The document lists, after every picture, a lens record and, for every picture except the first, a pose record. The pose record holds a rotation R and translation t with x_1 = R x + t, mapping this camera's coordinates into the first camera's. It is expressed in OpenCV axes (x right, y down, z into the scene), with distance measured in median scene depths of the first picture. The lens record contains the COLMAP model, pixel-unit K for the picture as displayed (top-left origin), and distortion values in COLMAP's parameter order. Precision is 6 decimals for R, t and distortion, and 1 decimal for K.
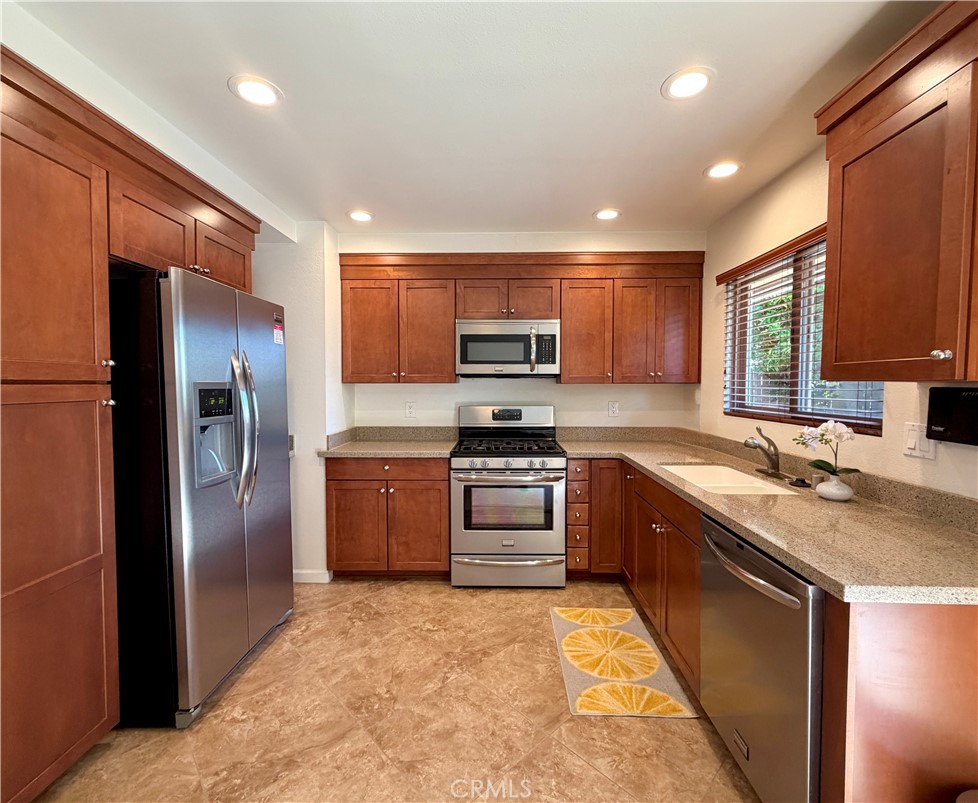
lens RADIAL K [[432.1, 0, 487.4], [0, 432.1, 402.5], [0, 0, 1]] dist [-0.001151, -0.000658]
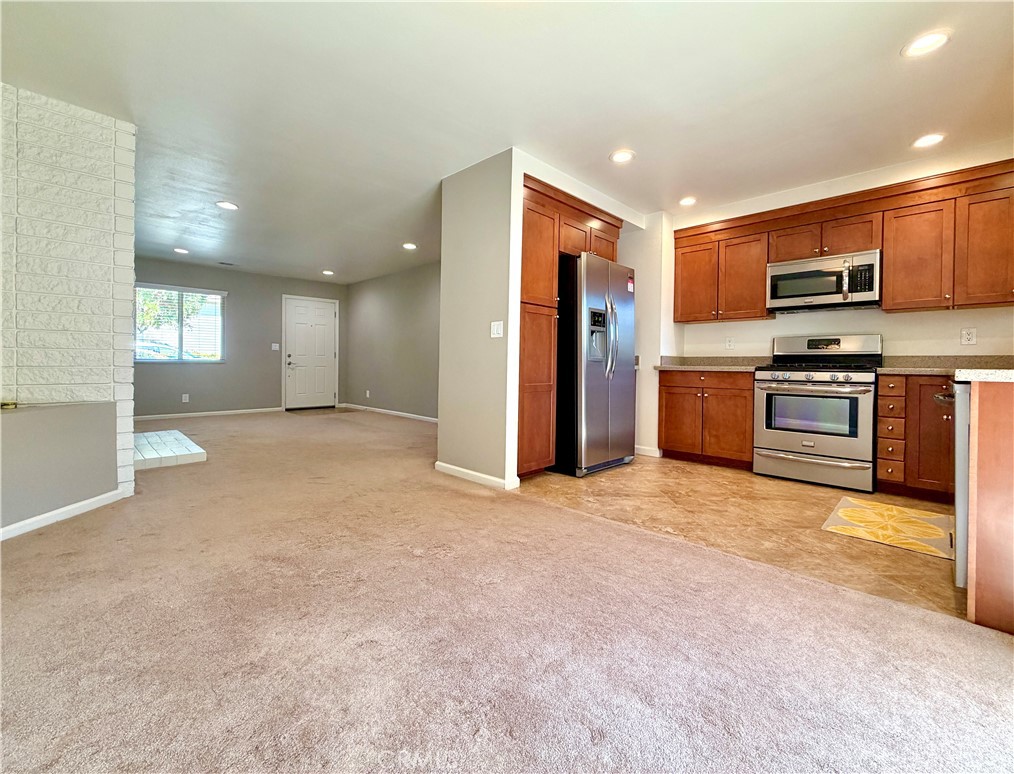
lens RADIAL K [[431.8, 0, 503.5], [0, 431.8, 366.7], [0, 0, 1]] dist [0.002008, 0.000184]
pose [[0.731403, 0.009647, -0.681878, 0.239632], [-0.039005, 0.998855, -0.027706, 0.177728], [0.680830, 0.046861, 0.730941, -0.434191]]
